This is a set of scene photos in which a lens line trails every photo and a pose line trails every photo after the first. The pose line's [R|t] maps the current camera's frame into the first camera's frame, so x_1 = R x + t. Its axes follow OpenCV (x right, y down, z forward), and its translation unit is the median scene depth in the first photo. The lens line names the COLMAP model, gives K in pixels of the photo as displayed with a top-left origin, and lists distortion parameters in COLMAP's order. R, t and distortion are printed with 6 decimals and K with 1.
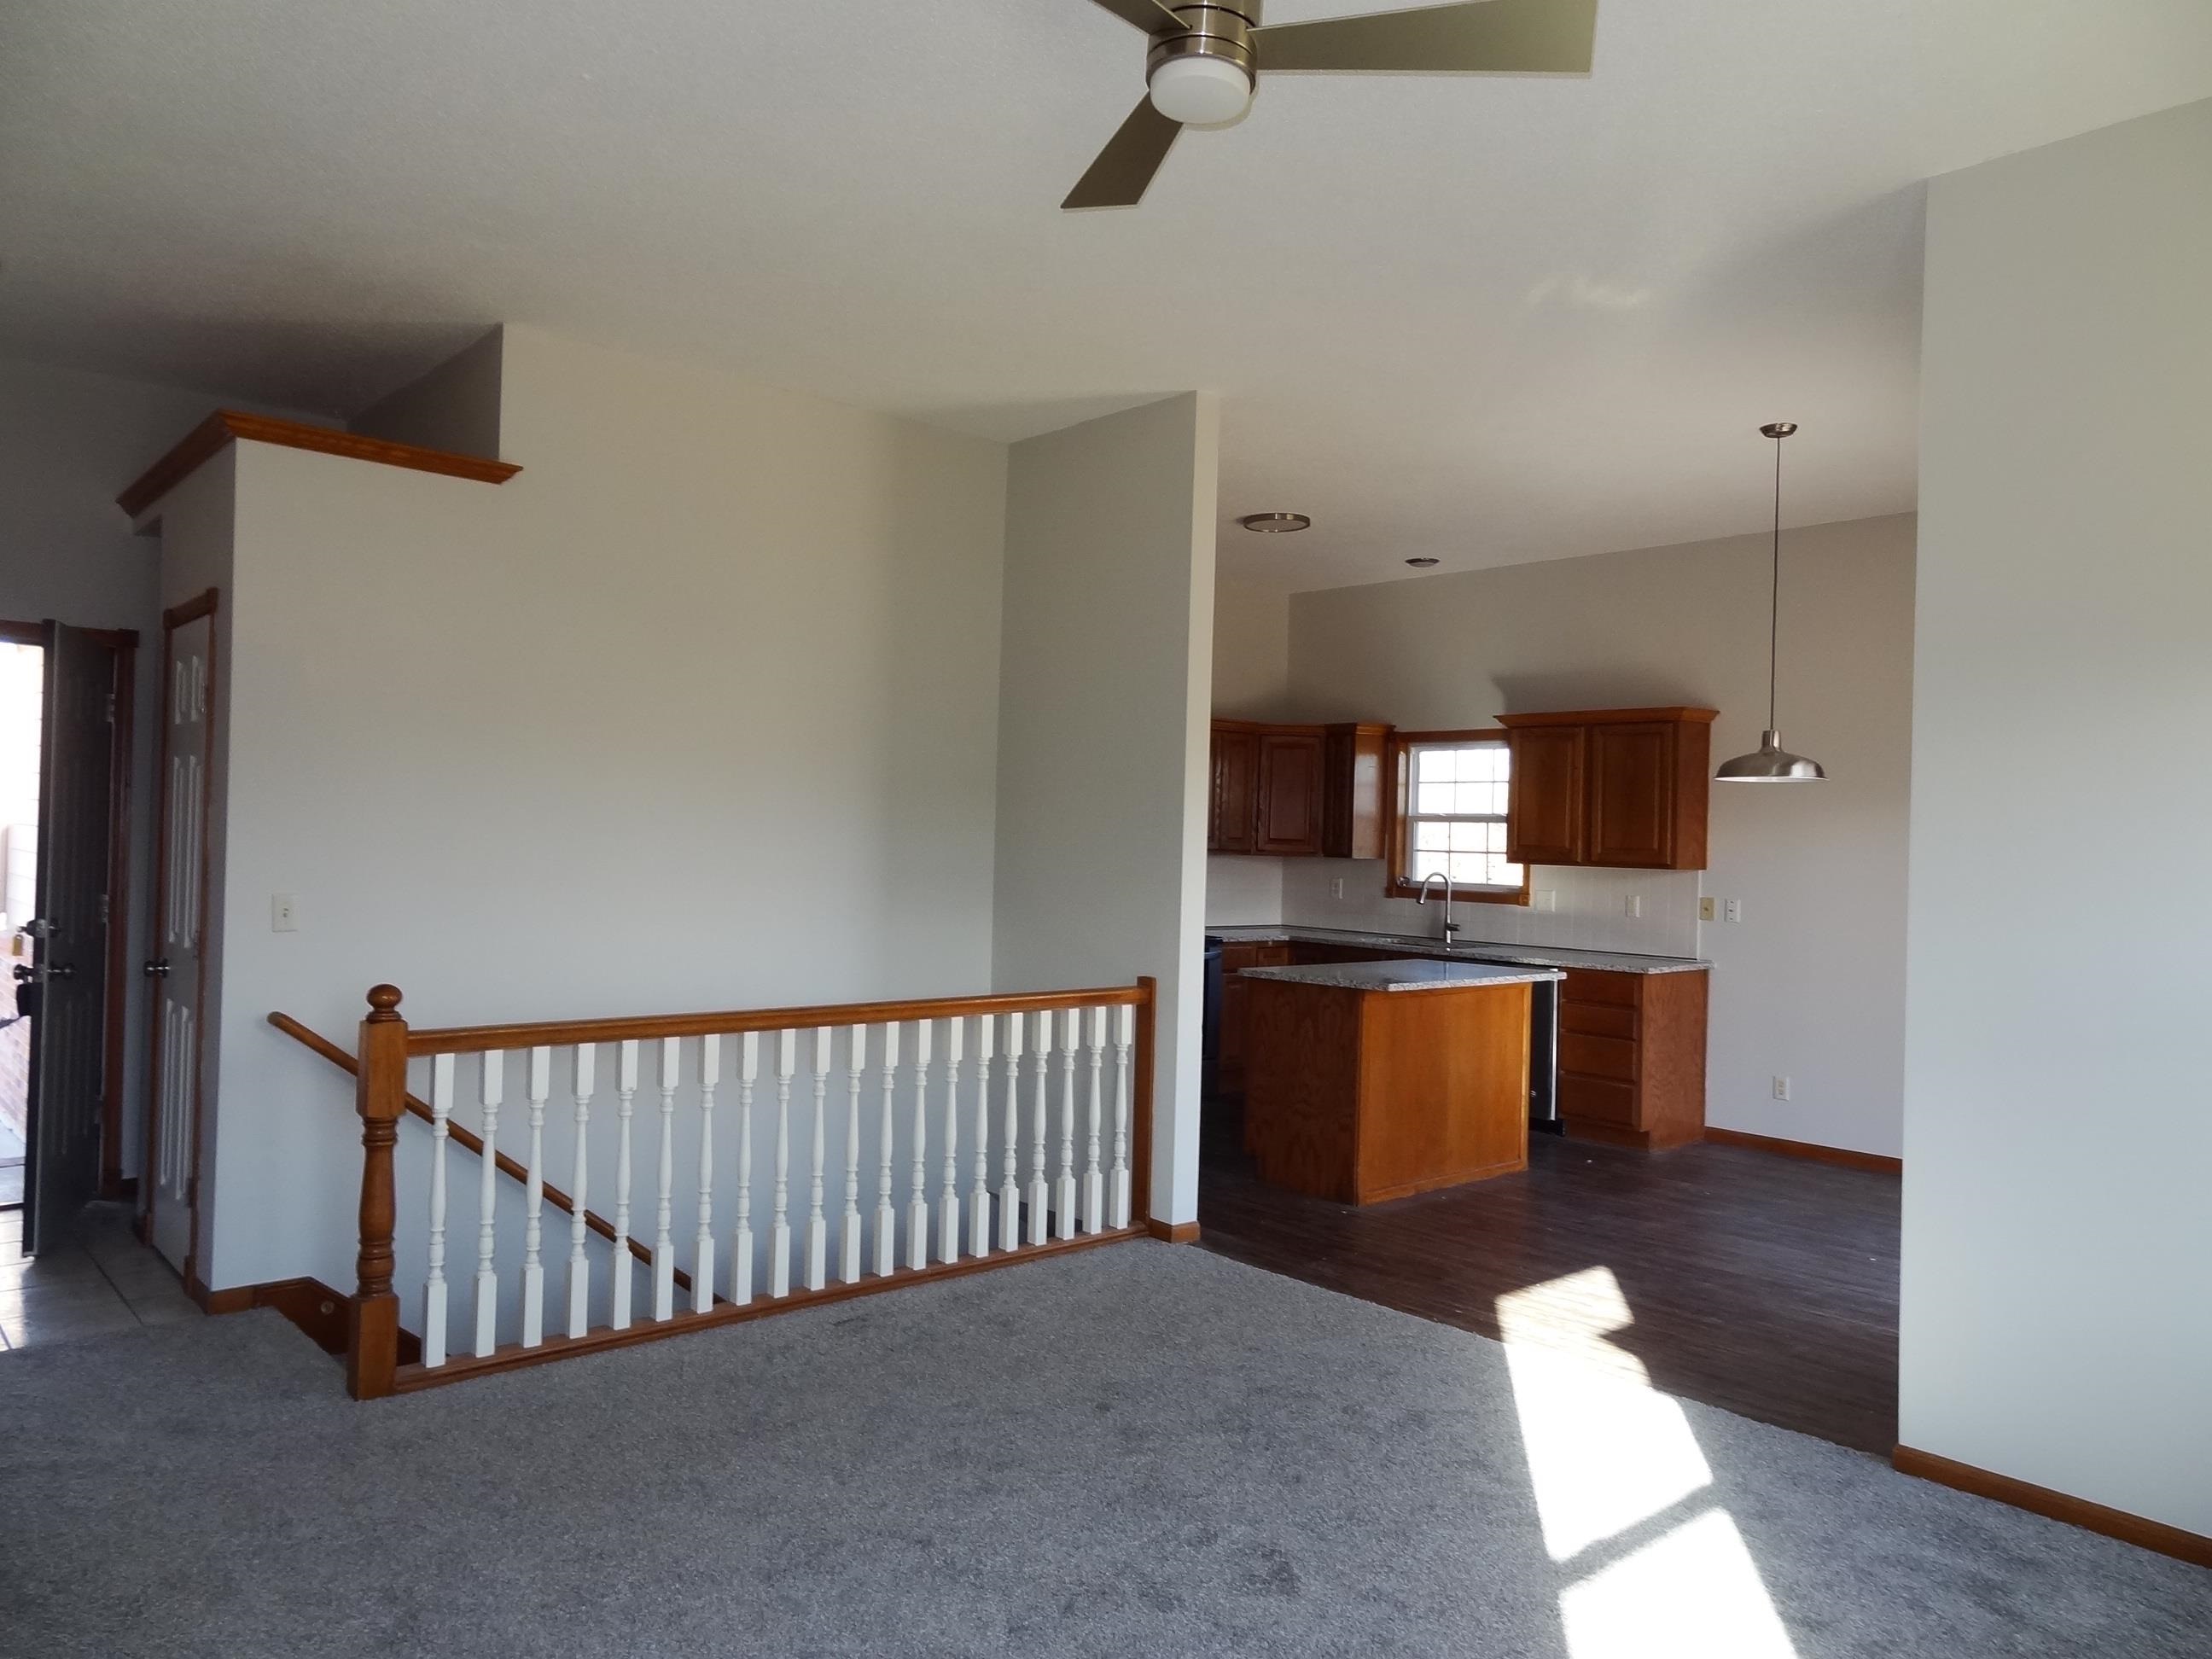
lens RADIAL K [[1550.2, 0, 1104.9], [0, 1550.2, 824.0], [0, 0, 1]] dist [-0.003576, 0.012121]
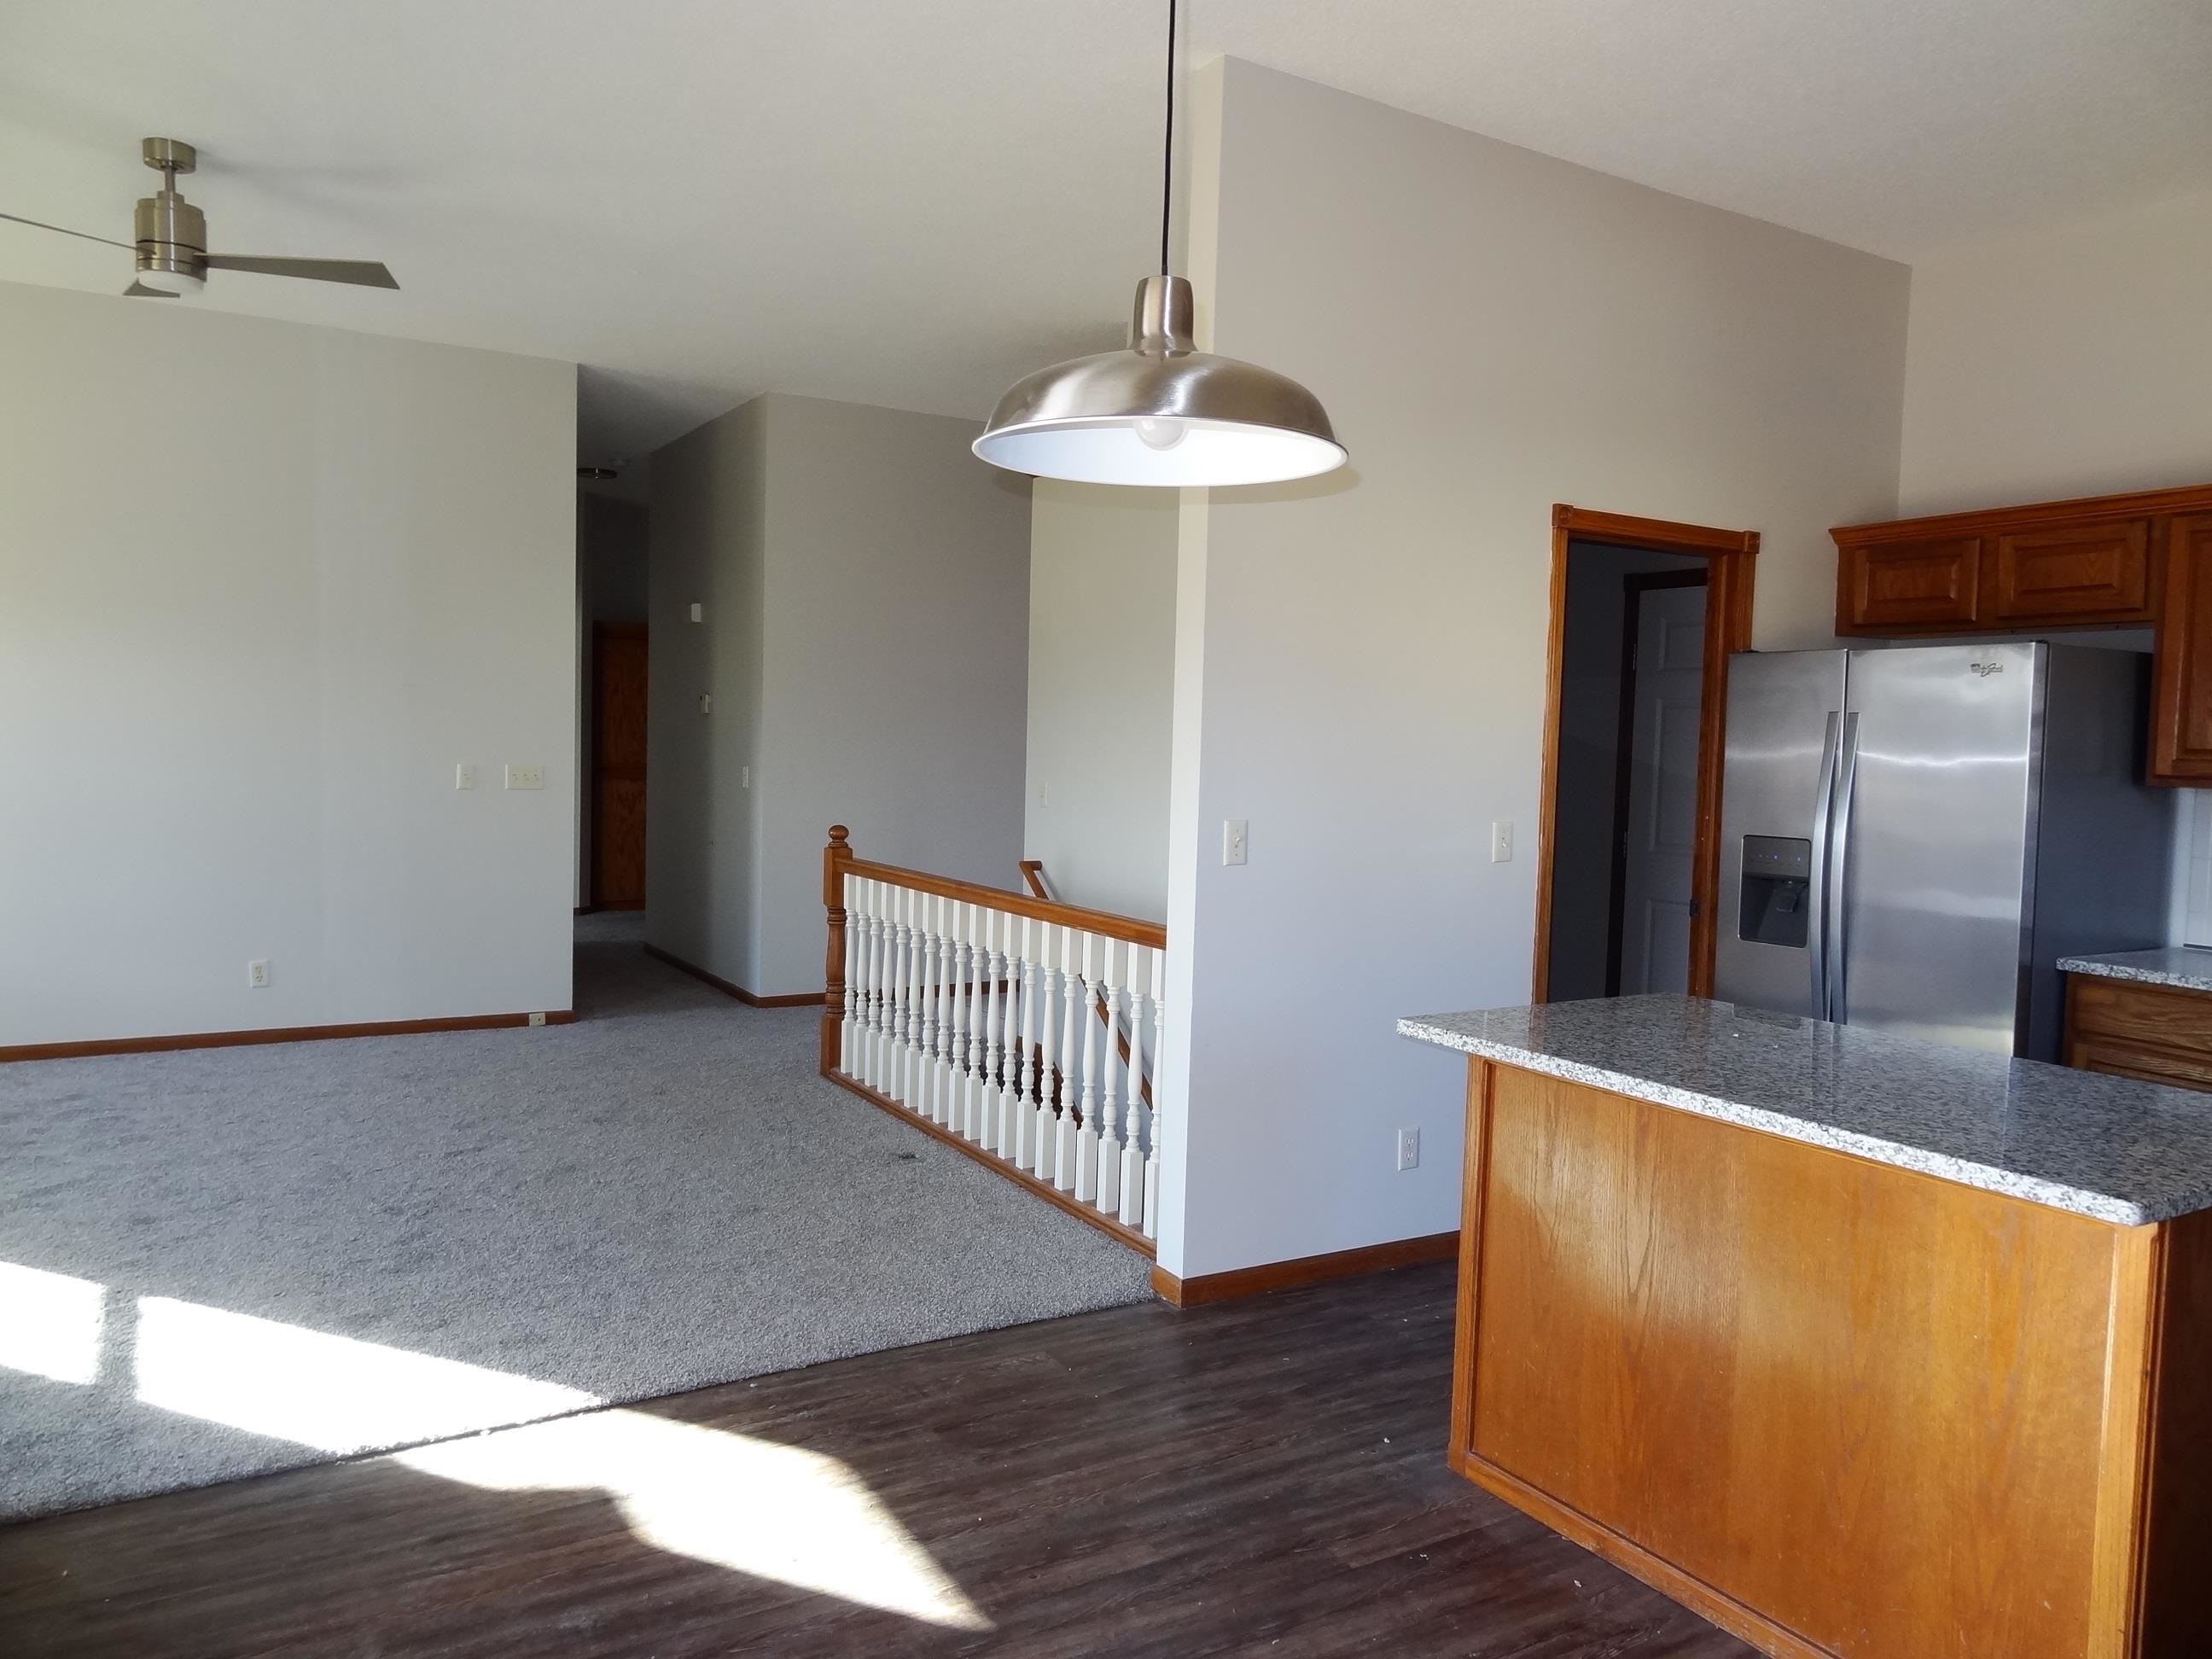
lens RADIAL K [[1557.8, 0, 1106.0], [0, 1557.8, 829.5], [0, 0, 1]] dist [-0.002645, 0.010283]
pose [[-0.186644, 0.025810, -0.982088, 0.715185], [-0.025353, 0.999195, 0.031078, 0.032852], [0.982100, 0.030699, -0.185840, 1.049649]]
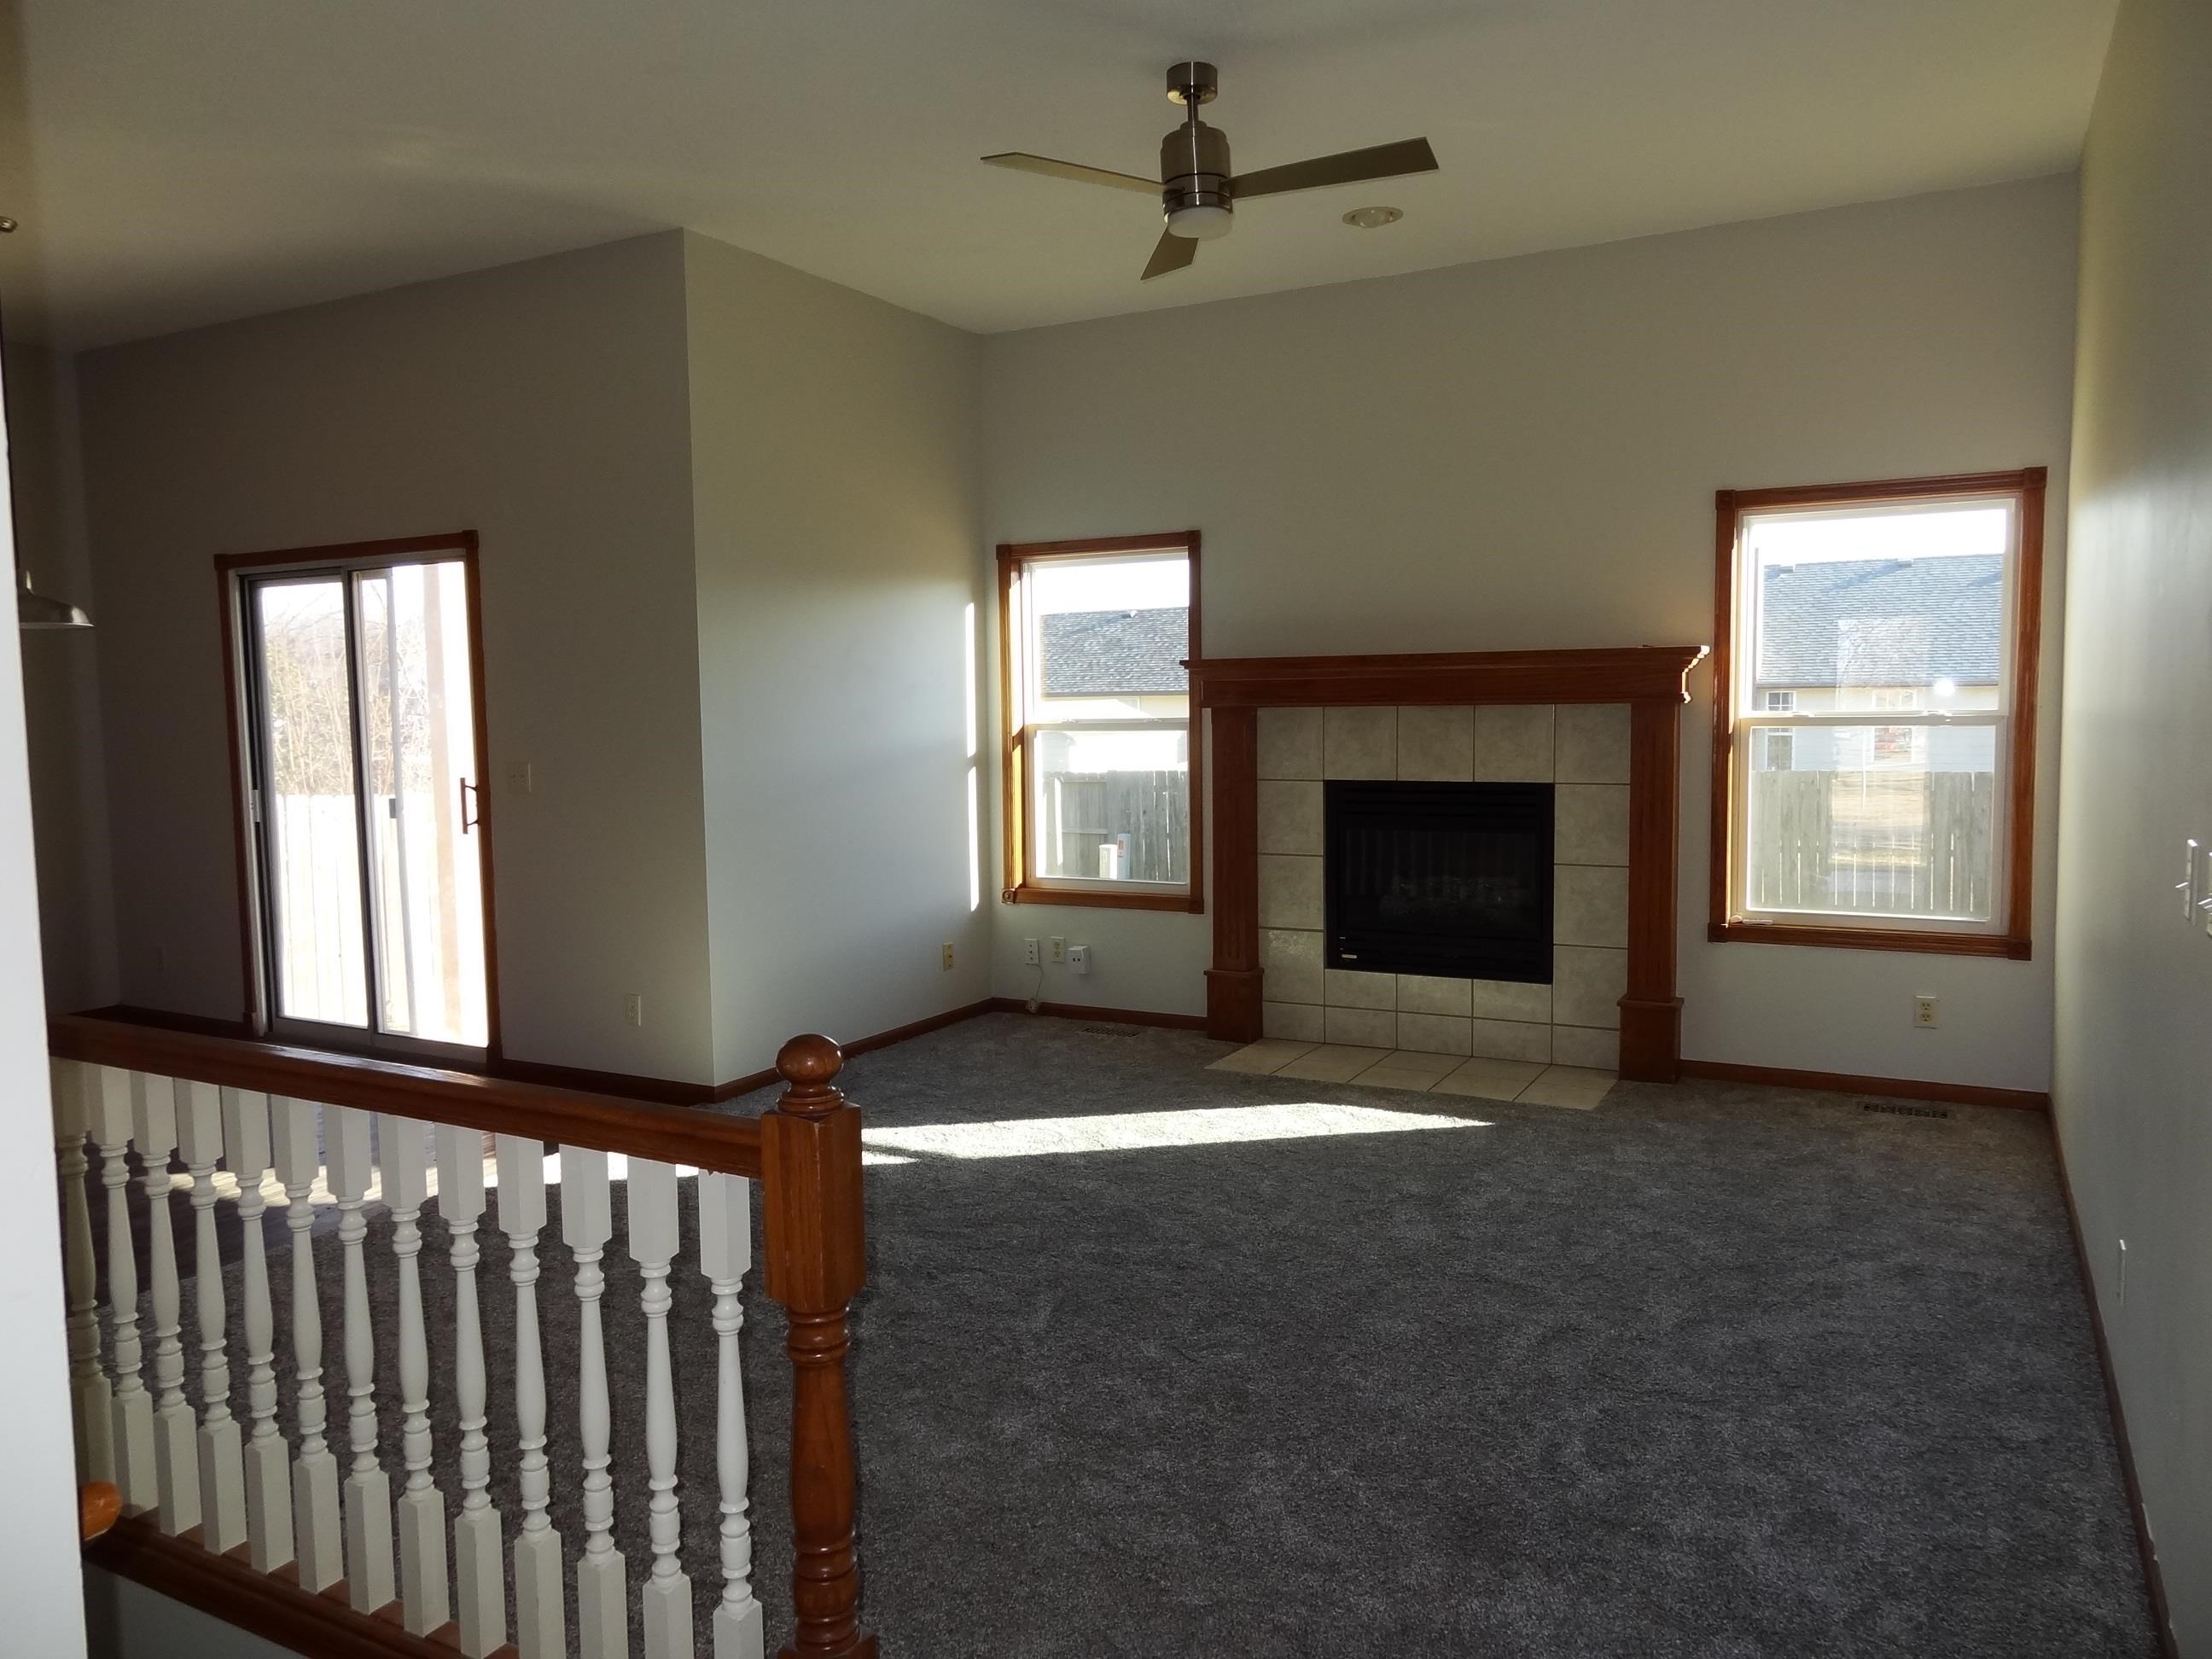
lens RADIAL K [[1557.8, 0, 1106.0], [0, 1557.8, 829.5], [0, 0, 1]] dist [-0.002645, 0.010283]
pose [[-0.343841, -0.100739, 0.933609, -0.637354], [-0.002779, 0.994334, 0.106268, -0.009021], [-0.939024, 0.033945, -0.342173, 0.720075]]
